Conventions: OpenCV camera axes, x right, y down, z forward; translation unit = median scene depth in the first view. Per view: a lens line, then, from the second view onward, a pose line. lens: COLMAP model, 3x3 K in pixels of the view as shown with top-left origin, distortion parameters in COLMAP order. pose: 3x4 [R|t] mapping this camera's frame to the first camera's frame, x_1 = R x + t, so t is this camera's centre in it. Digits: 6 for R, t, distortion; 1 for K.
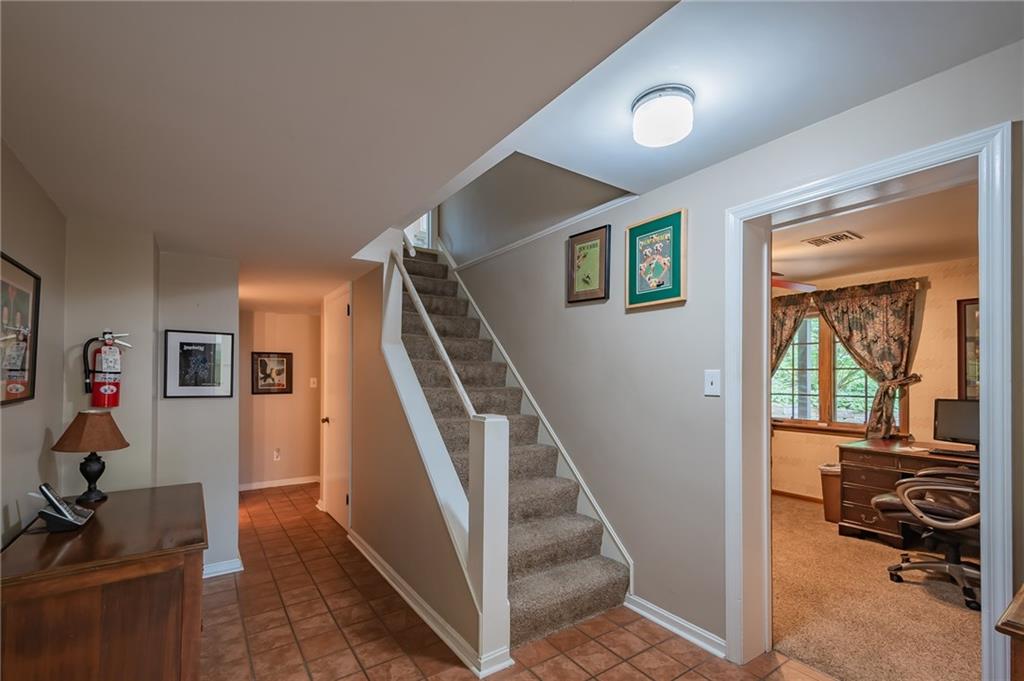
lens RADIAL K [[457.4, 0, 519.5], [0, 457.4, 369.1], [0, 0, 1]] dist [0.030831, -0.000593]
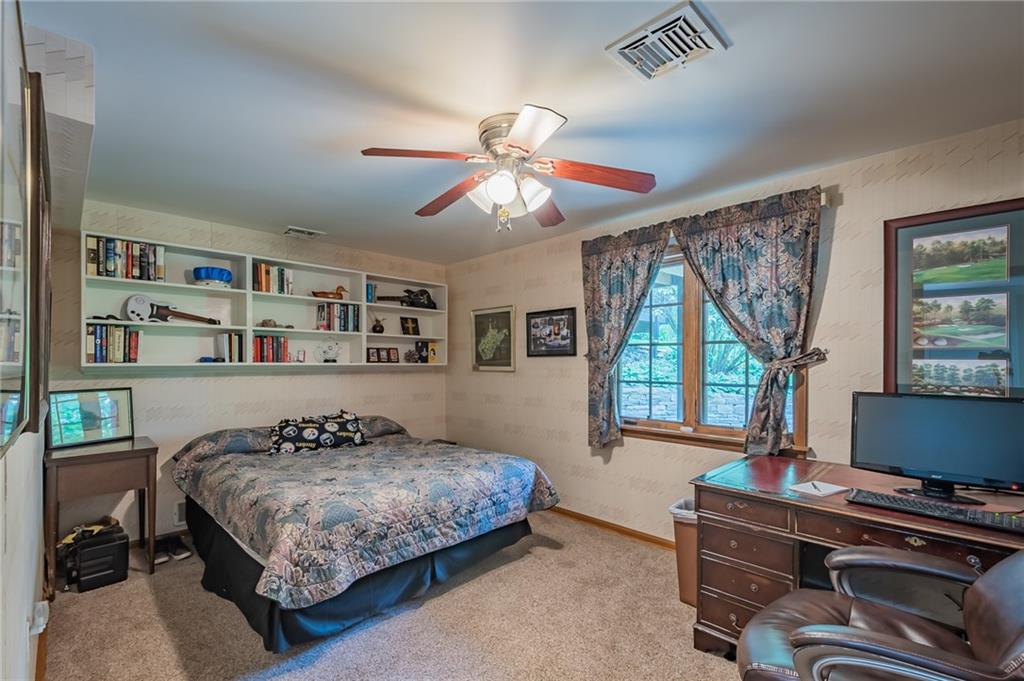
lens RADIAL K [[457.4, 0, 512.5], [0, 457.4, 361.1], [0, 0, 1]] dist [0.030831, -0.000593]
pose [[0.989868, -0.007001, 0.141820, 0.361349], [0.004276, 0.999801, 0.019506, 0.012775], [-0.141928, -0.018702, 0.989700, 0.450421]]
